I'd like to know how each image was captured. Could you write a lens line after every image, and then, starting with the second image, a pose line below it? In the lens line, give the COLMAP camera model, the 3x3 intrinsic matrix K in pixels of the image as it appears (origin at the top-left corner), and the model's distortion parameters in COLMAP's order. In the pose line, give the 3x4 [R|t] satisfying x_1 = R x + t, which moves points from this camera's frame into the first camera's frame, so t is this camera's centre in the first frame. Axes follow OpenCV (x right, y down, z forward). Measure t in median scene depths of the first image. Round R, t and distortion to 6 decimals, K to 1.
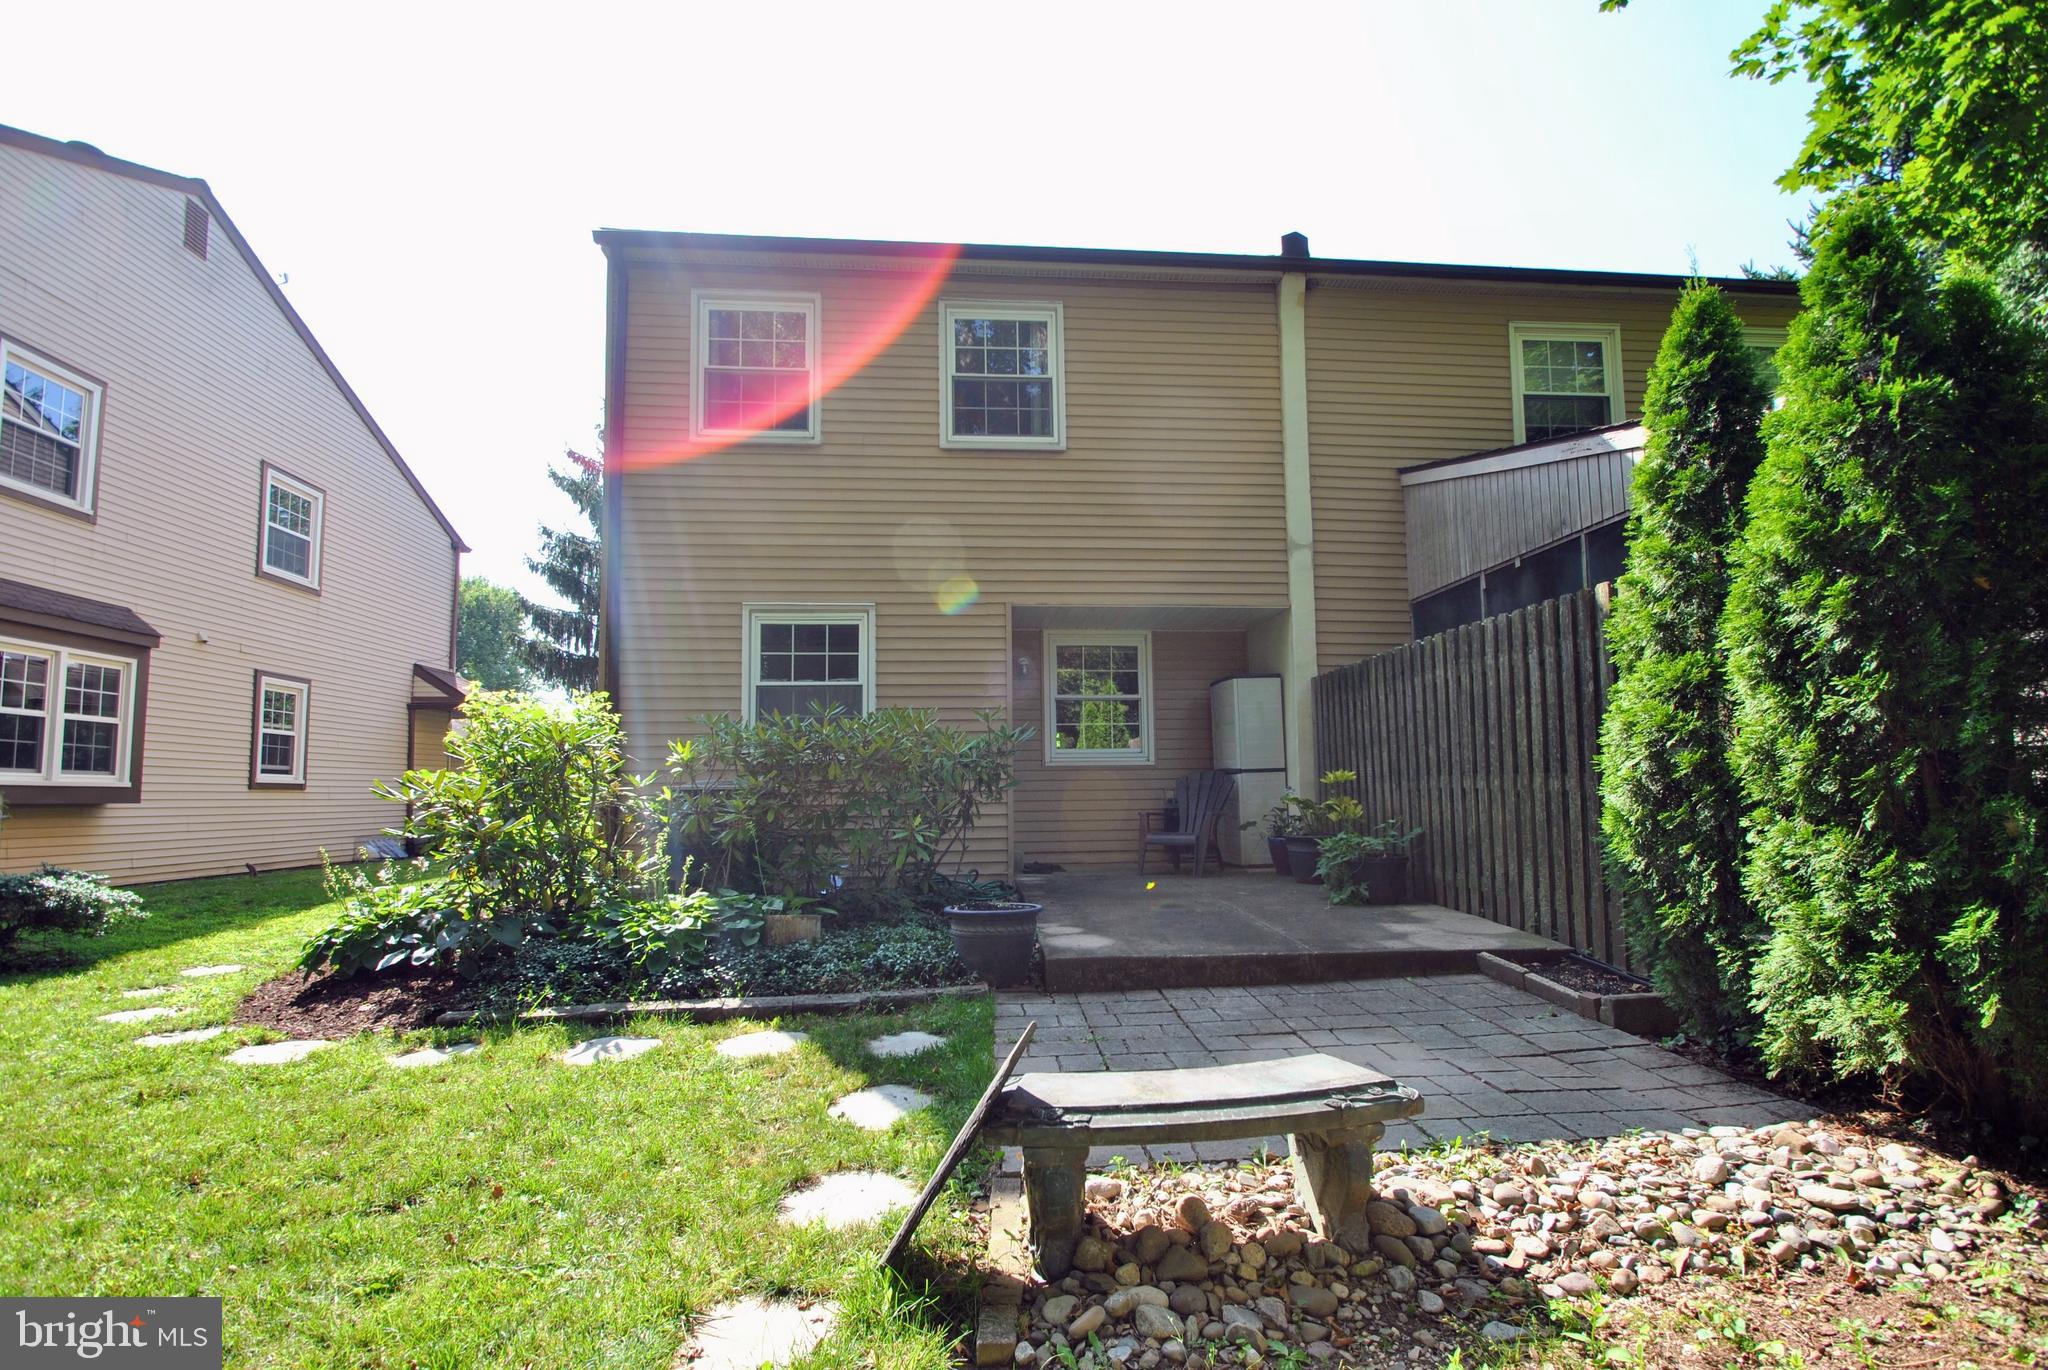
lens RADIAL K [[971.7, 0, 1029.2], [0, 971.7, 688.9], [0, 0, 1]] dist [-0.012749, -0.002665]
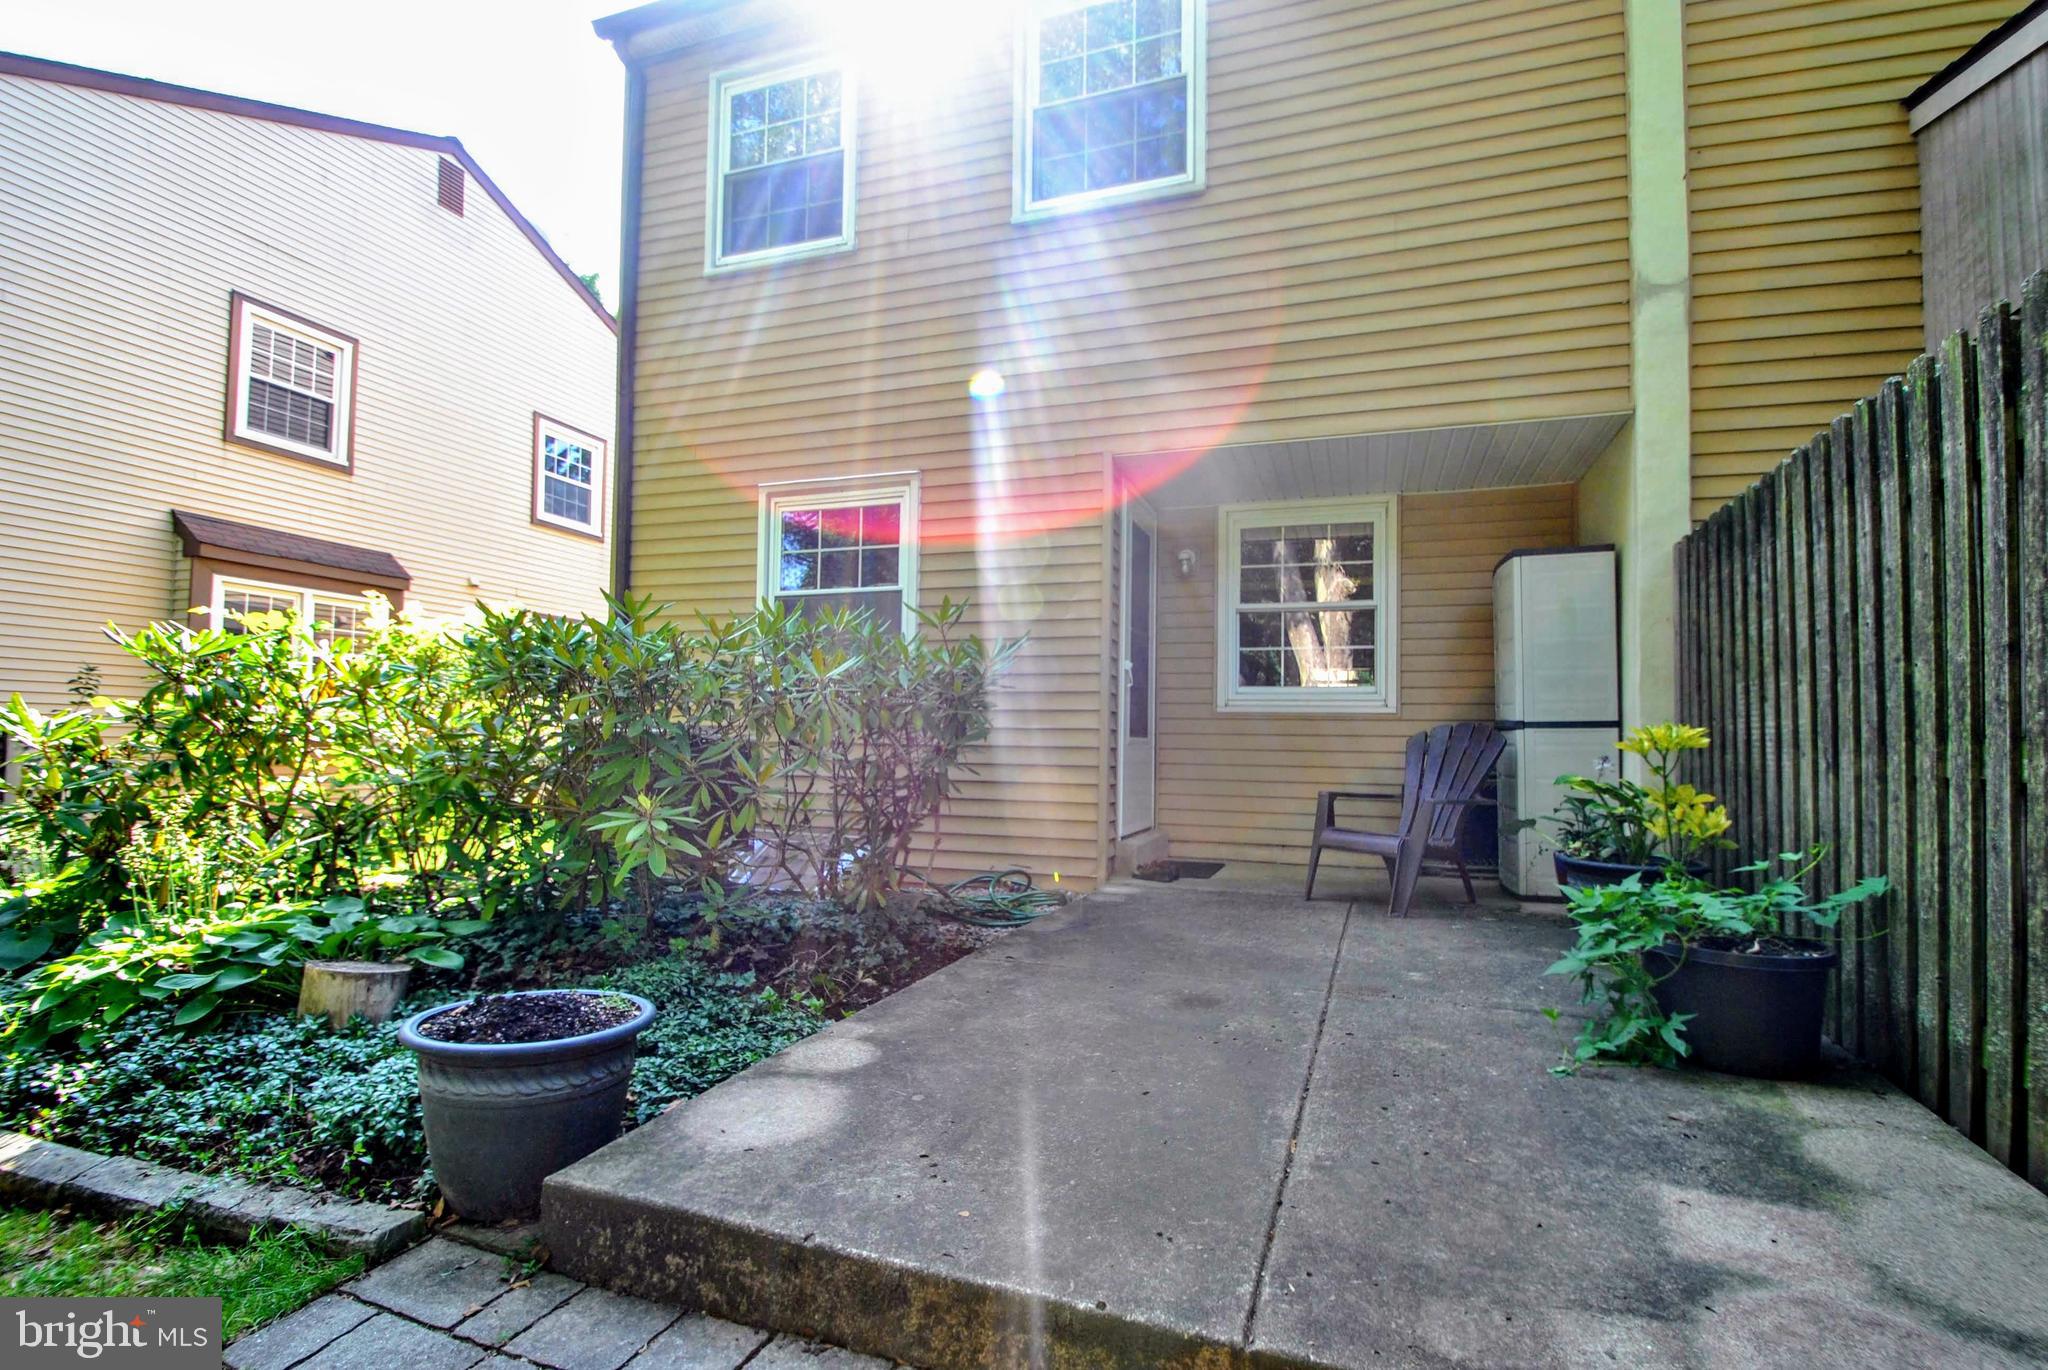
lens RADIAL K [[971.7, 0, 1024.8], [0, 971.7, 700.4], [0, 0, 1]] dist [-0.012749, -0.002665]
pose [[0.910144, 0.009949, -0.414172, 0.185598], [0.015141, 0.998245, 0.057251, 0.034829], [0.414015, -0.058378, 0.908396, 0.384584]]
